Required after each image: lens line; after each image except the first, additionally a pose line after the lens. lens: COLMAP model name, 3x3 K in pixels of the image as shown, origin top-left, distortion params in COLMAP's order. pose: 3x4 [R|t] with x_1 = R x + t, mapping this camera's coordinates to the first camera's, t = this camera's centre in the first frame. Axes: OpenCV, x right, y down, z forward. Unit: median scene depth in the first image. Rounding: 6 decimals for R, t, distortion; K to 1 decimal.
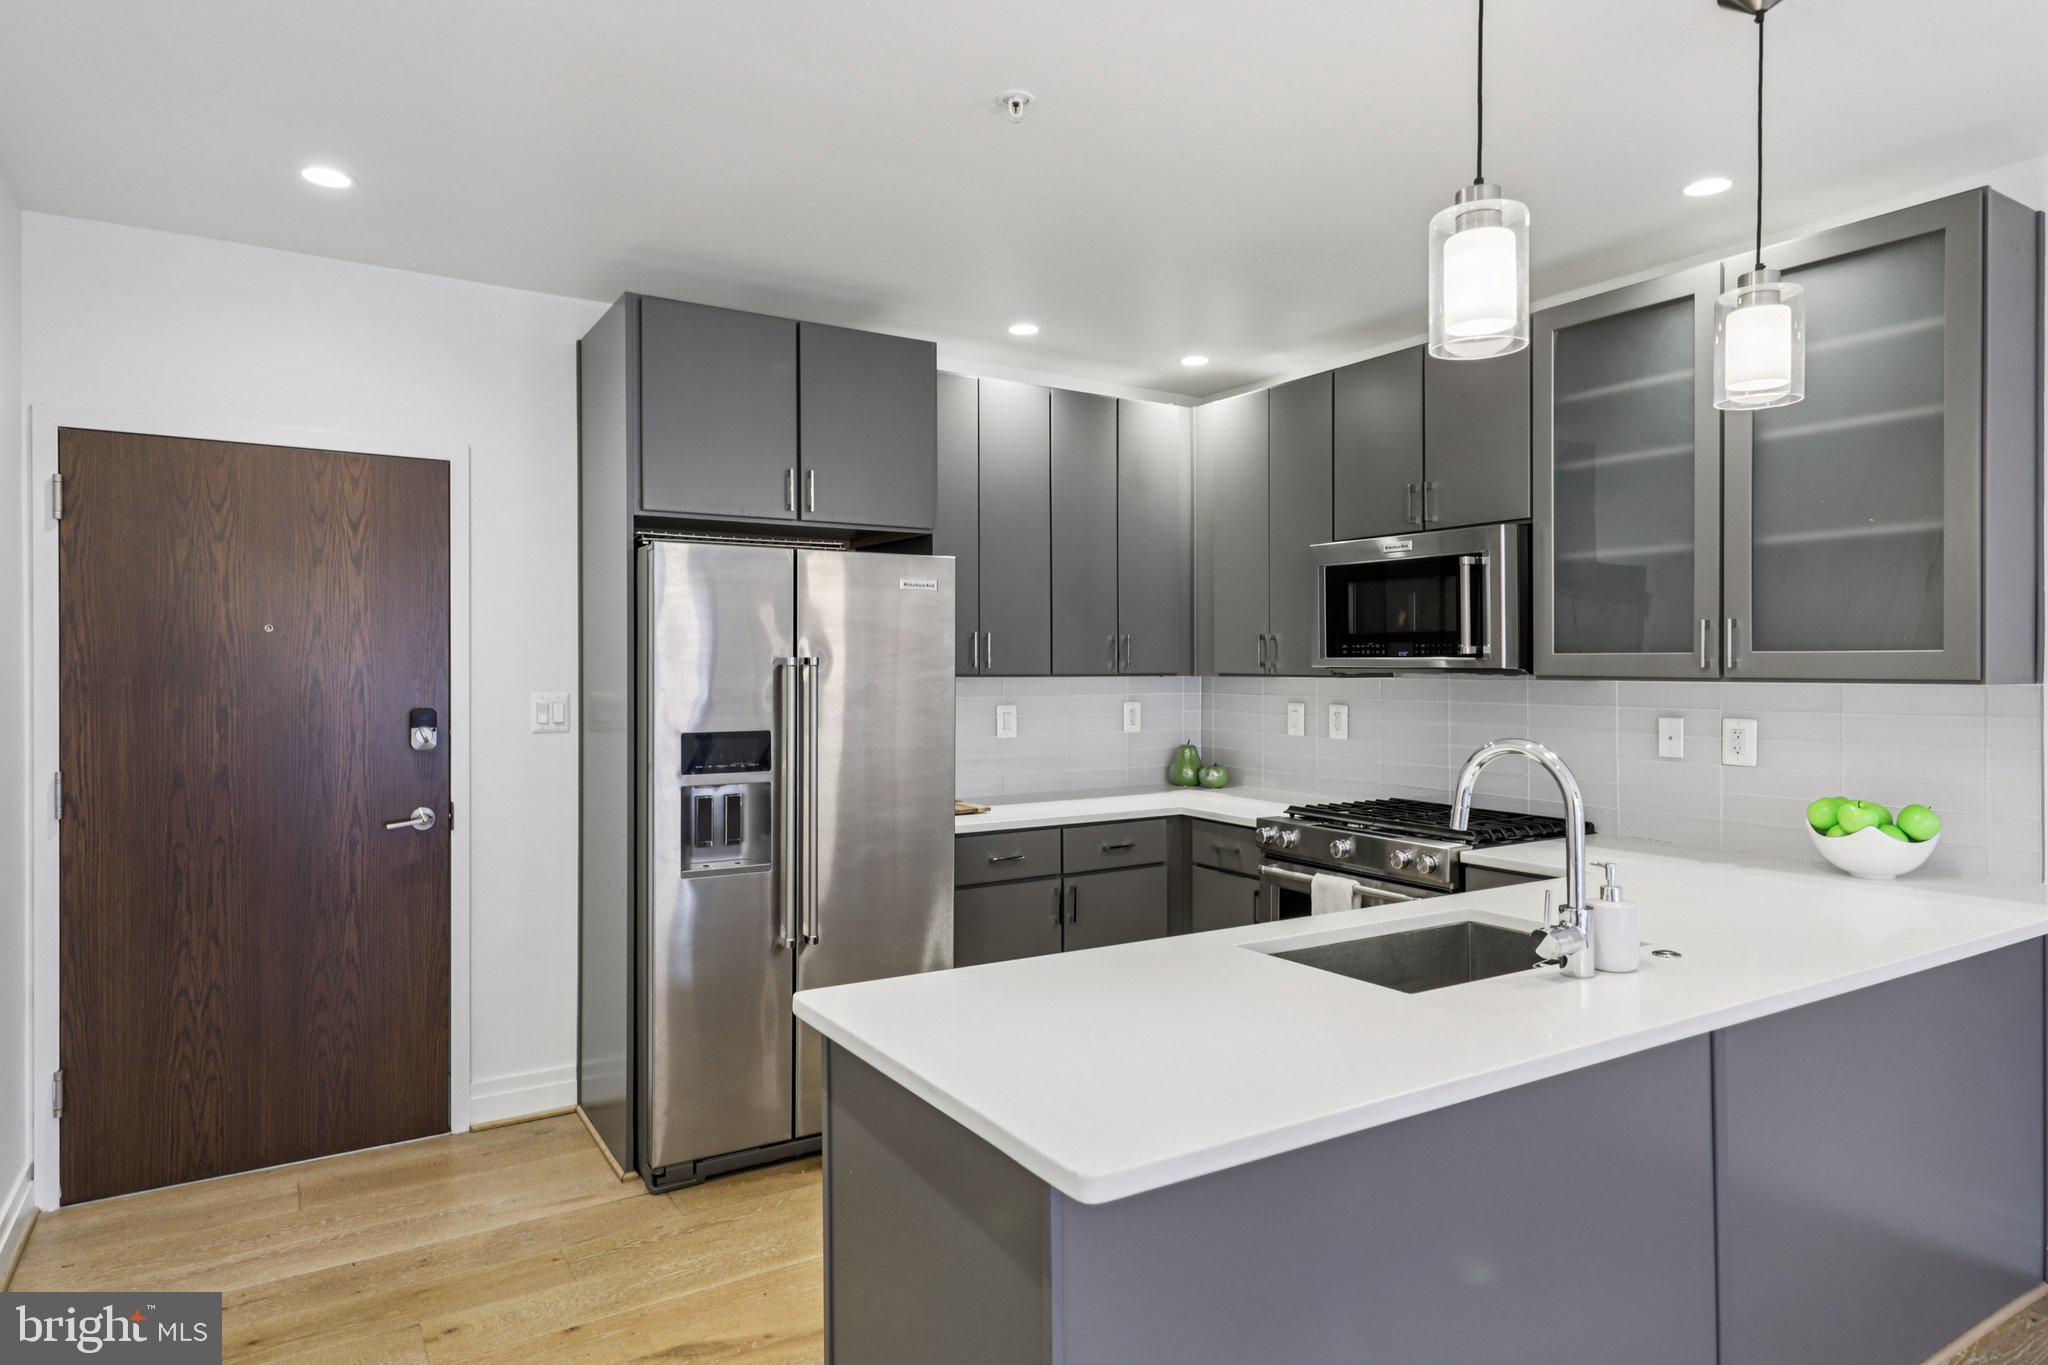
lens RADIAL K [[1187.8, 0, 1024.0], [0, 1187.8, 682.5], [0, 0, 1]] dist [0.007400, -0.000242]
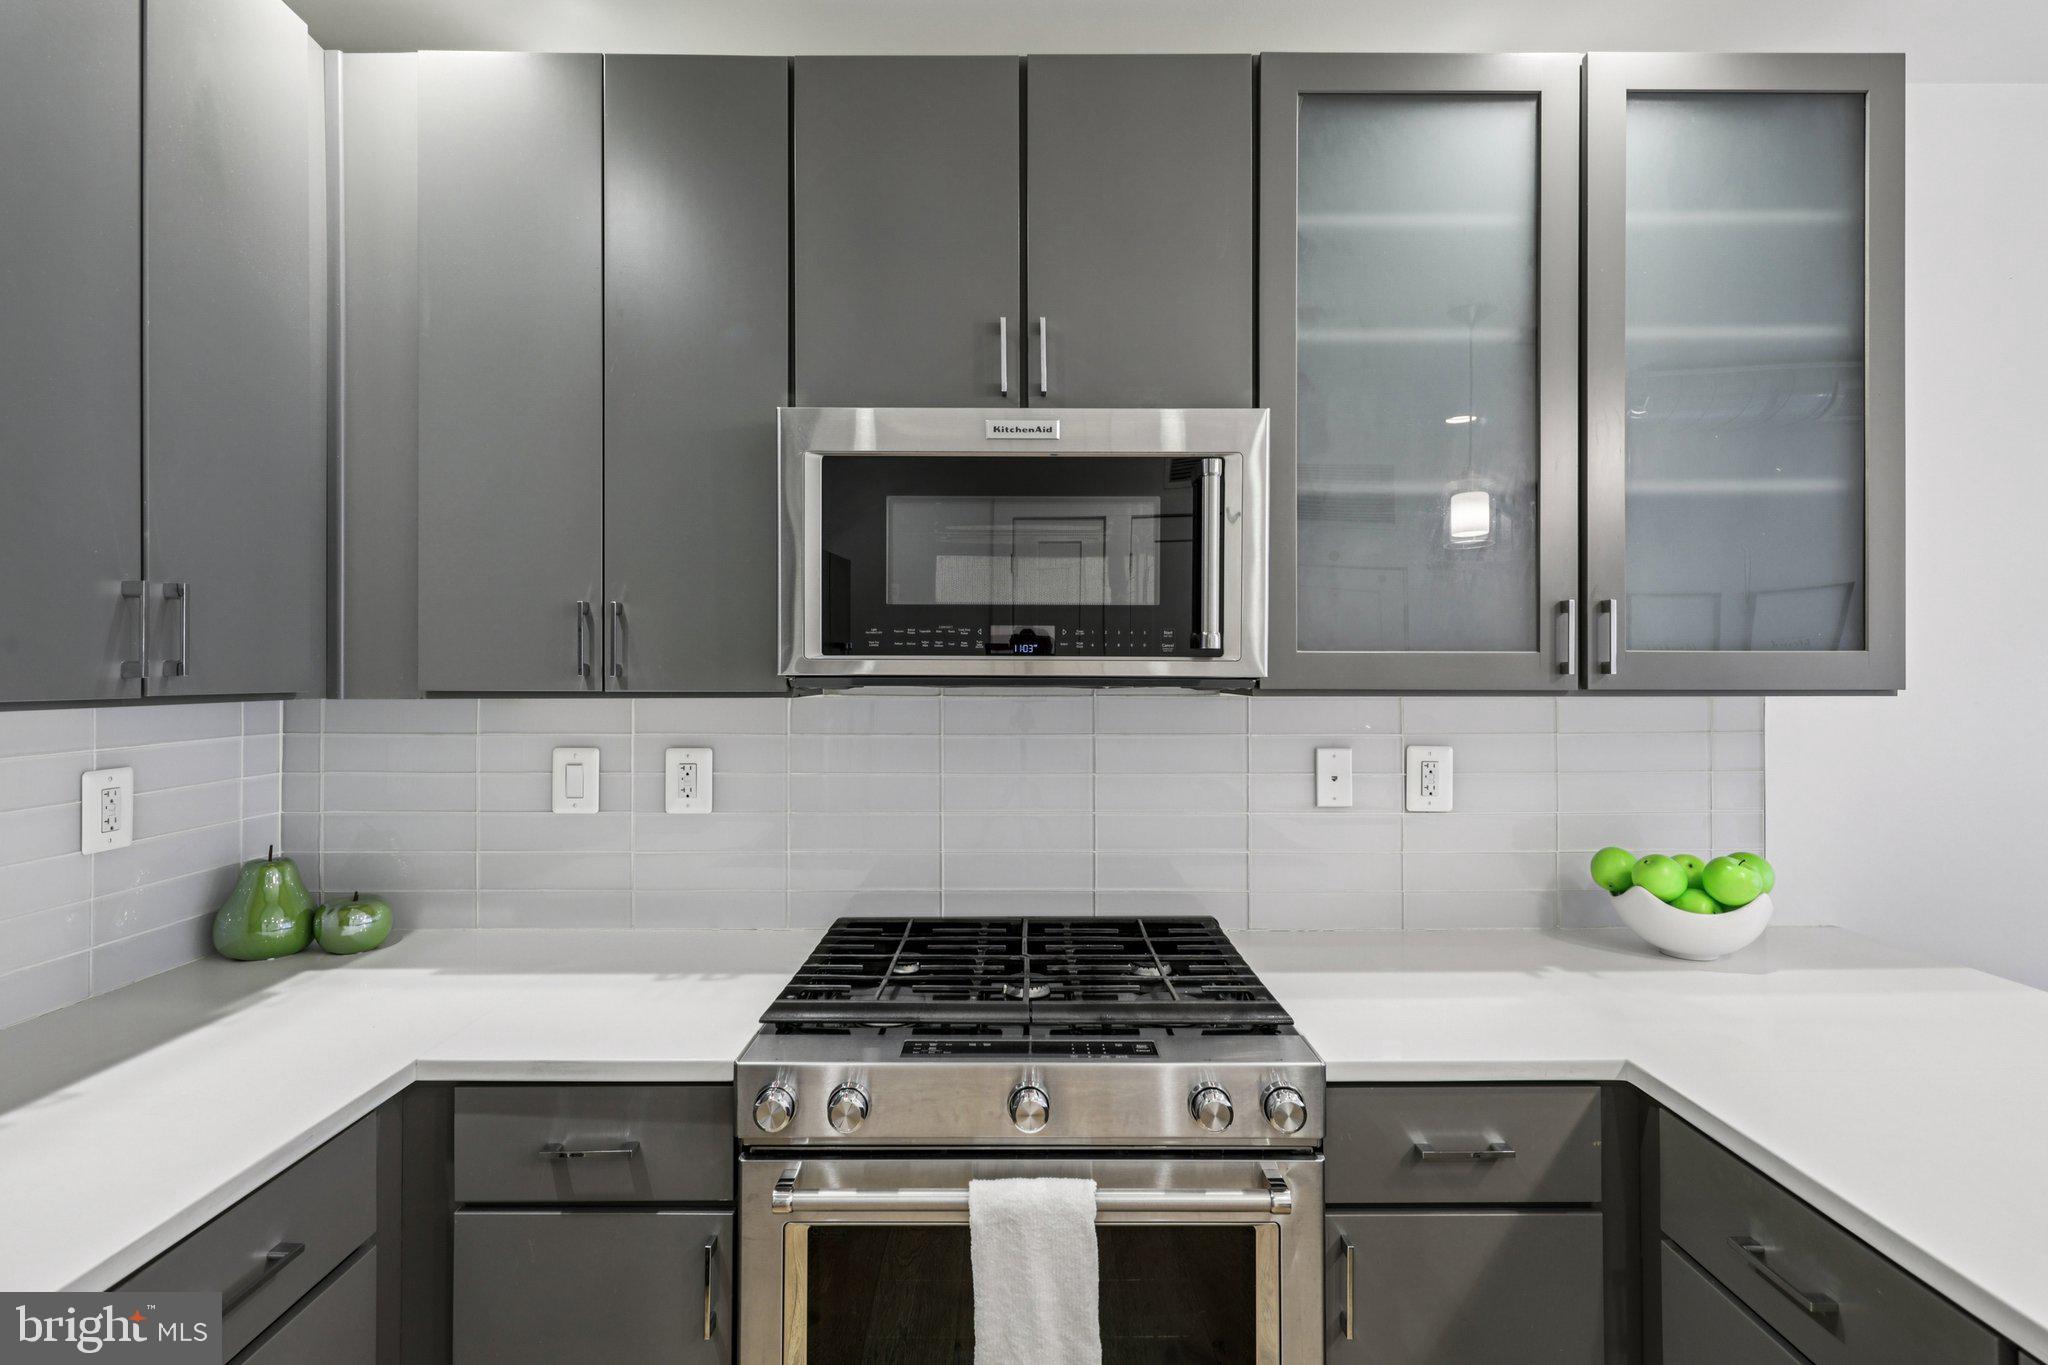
lens RADIAL K [[1032.9, 0, 1013.7], [0, 1032.9, 657.5], [0, 0, 1]] dist [0.012217, -0.000991]
pose [[0.530177, 0.007619, 0.847853, -0.051200], [0.011838, 0.999796, -0.016387, -0.014283], [-0.847804, 0.018725, 0.529979, 0.820803]]
